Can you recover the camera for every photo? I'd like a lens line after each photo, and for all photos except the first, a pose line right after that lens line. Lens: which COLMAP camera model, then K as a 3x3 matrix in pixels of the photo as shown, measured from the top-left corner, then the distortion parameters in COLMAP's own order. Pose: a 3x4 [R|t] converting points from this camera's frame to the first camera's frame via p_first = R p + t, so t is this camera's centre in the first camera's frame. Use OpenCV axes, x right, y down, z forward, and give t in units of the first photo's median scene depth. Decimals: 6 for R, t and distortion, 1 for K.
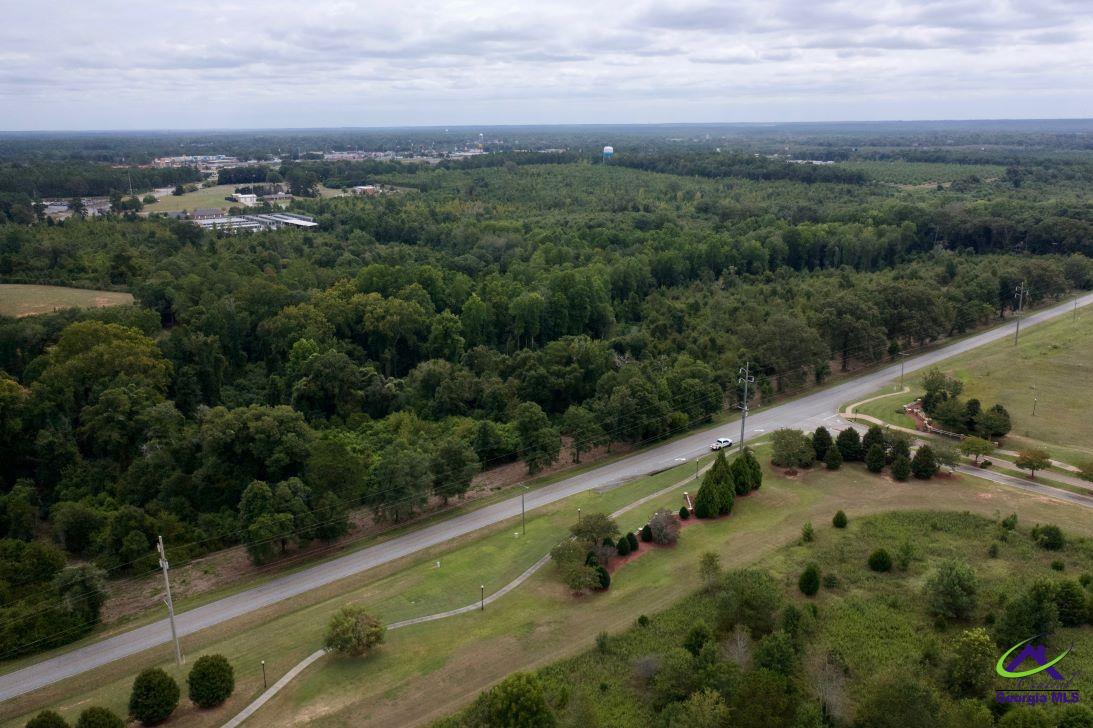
lens RADIAL K [[867.6, 0, 548.5], [0, 867.6, 363.3], [0, 0, 1]] dist [-0.017908, 0.018540]
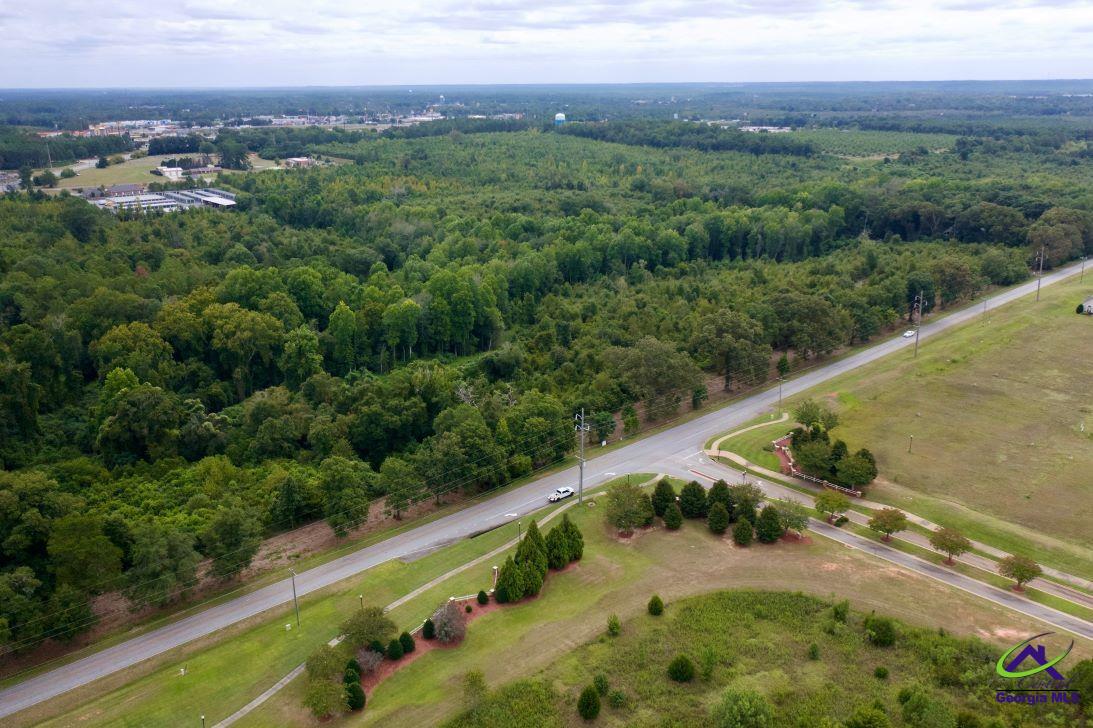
lens RADIAL K [[863.3, 0, 548.7], [0, 863.3, 360.6], [0, 0, 1]] dist [-0.009626, 0.006509]
pose [[0.999493, -0.006724, 0.031129, 0.118529], [0.005405, 0.999091, 0.042284, -0.062756], [-0.031385, -0.042094, 0.998621, 0.078635]]
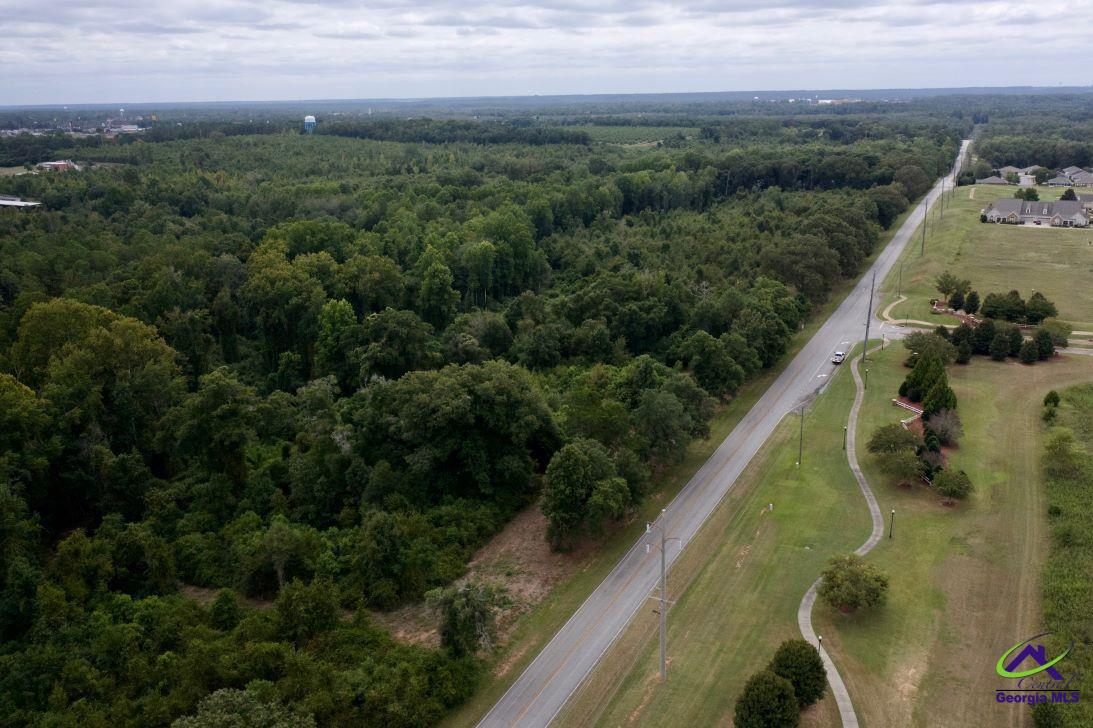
lens RADIAL K [[867.6, 0, 548.5], [0, 867.6, 363.3], [0, 0, 1]] dist [-0.017908, 0.018540]
pose [[0.921567, -0.118366, 0.369735, -0.352751], [0.109401, 0.992969, 0.045204, 0.013859], [-0.372486, -0.001209, 0.928037, 0.152030]]
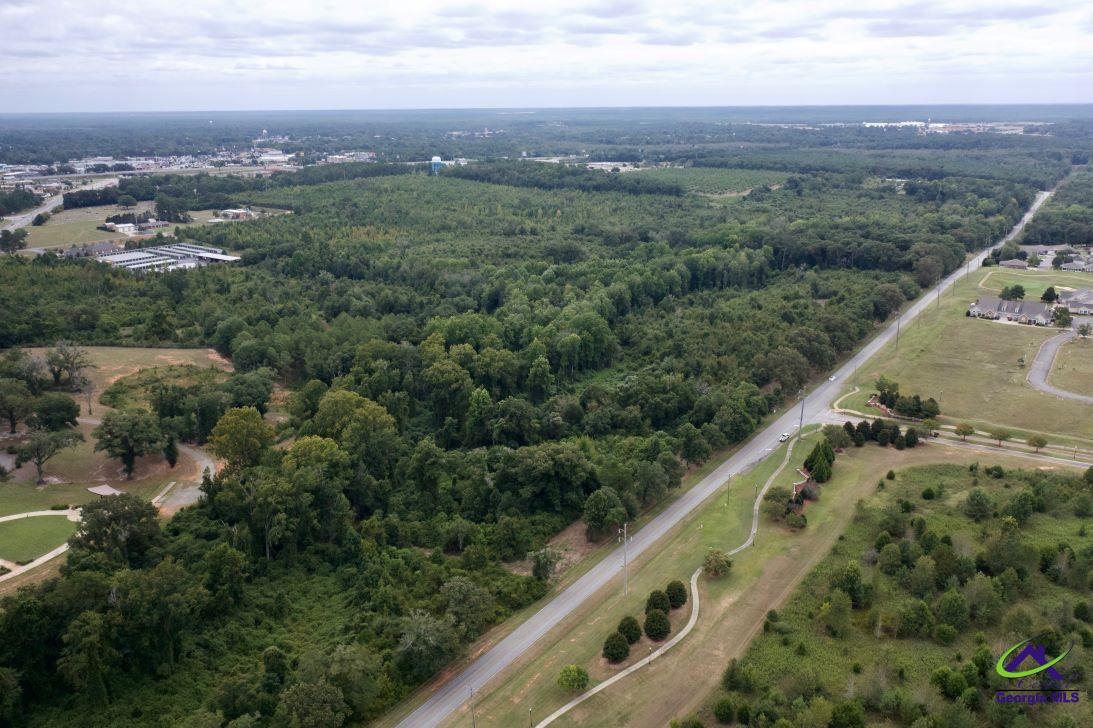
lens RADIAL K [[867.6, 0, 548.5], [0, 867.6, 363.3], [0, 0, 1]] dist [-0.017908, 0.018540]
pose [[0.962647, -0.074931, 0.260184, -0.464420], [0.070008, 0.997149, 0.028150, -0.087697], [-0.261551, -0.008883, 0.965149, -0.315724]]
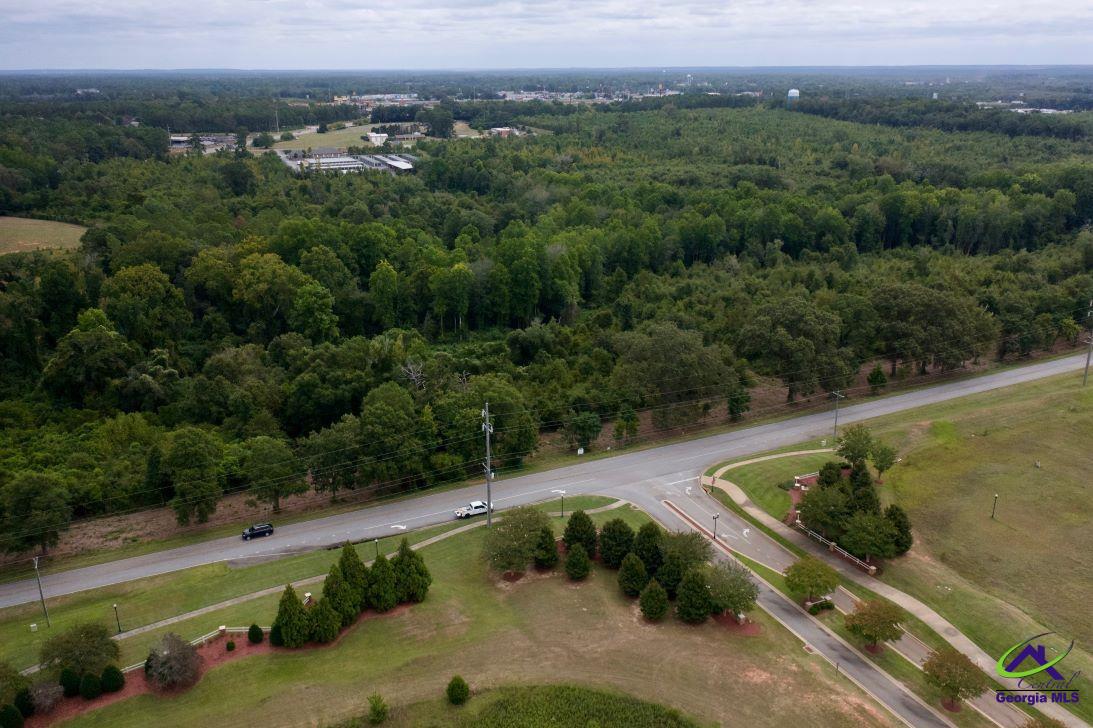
lens RADIAL K [[867.6, 0, 548.5], [0, 867.6, 363.3], [0, 0, 1]] dist [-0.017908, 0.018540]
pose [[0.966969, 0.086870, -0.239633, 0.310071], [-0.071815, 0.994897, 0.070877, -0.059449], [0.244567, -0.051327, 0.968273, 0.249966]]
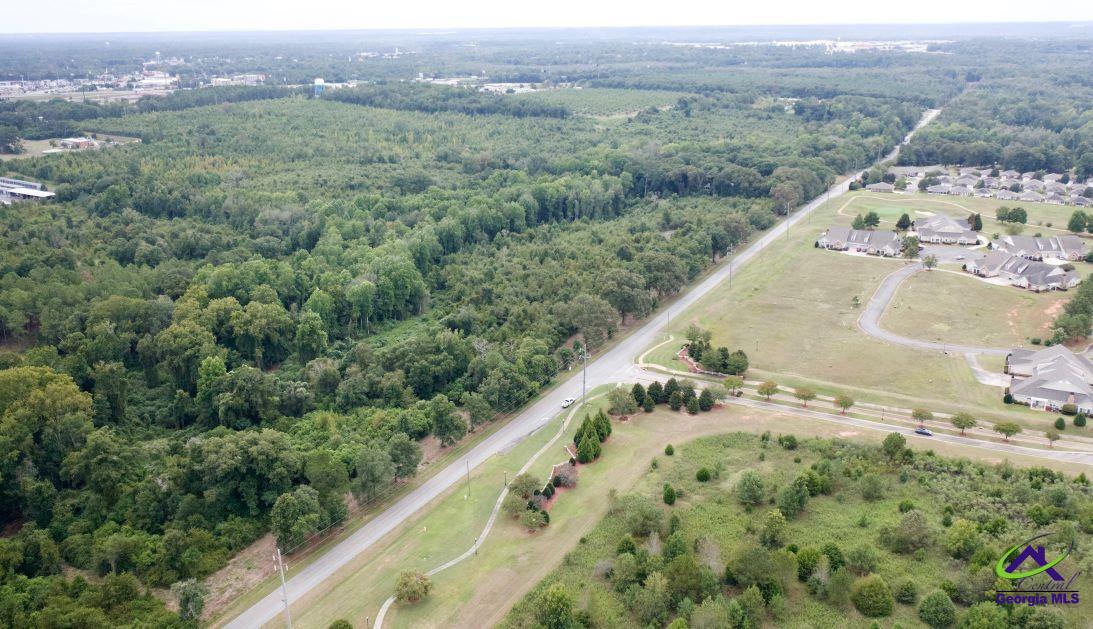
lens RADIAL K [[860.6, 0, 546.5], [0, 860.6, 314.5], [0, 0, 1]] dist [-0.004295, -0.002030]
pose [[0.938494, -0.109469, 0.327482, -0.200481], [0.091909, 0.993396, 0.068677, -0.107415], [-0.332838, -0.034354, 0.942358, -0.210306]]
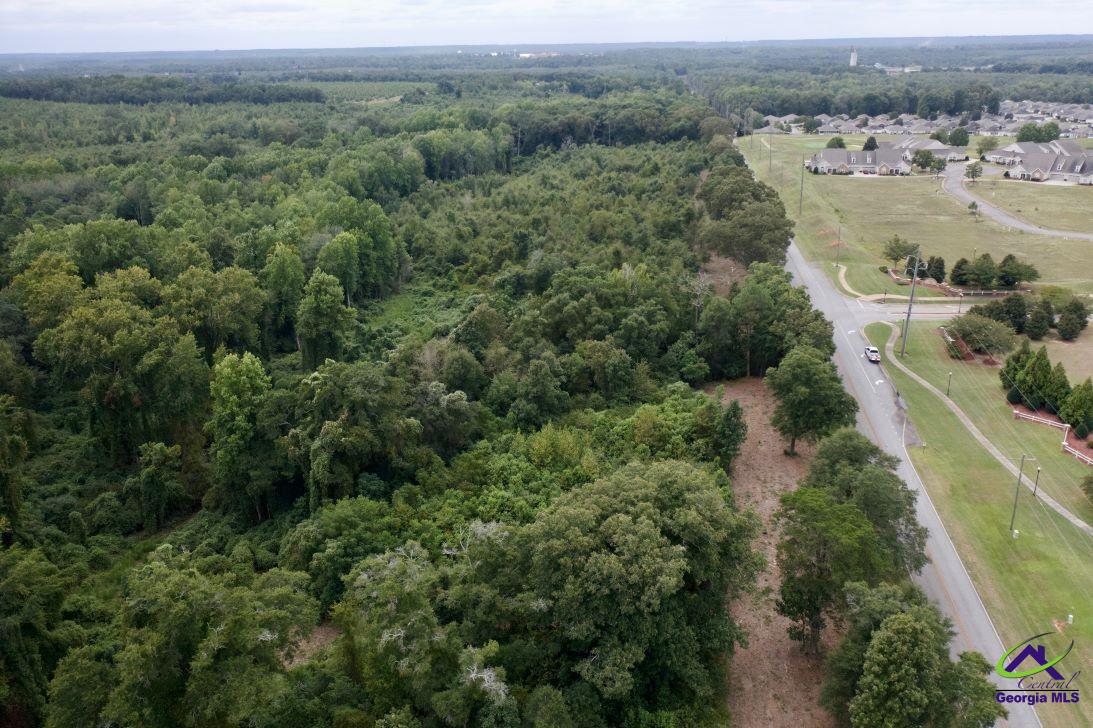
lens RADIAL K [[863.3, 0, 548.7], [0, 863.3, 360.6], [0, 0, 1]] dist [-0.009626, 0.006509]
pose [[0.739947, -0.230737, 0.631854, -0.408013], [0.185484, 0.972900, 0.138063, -0.052958], [-0.646587, 0.015039, 0.762692, 0.427050]]
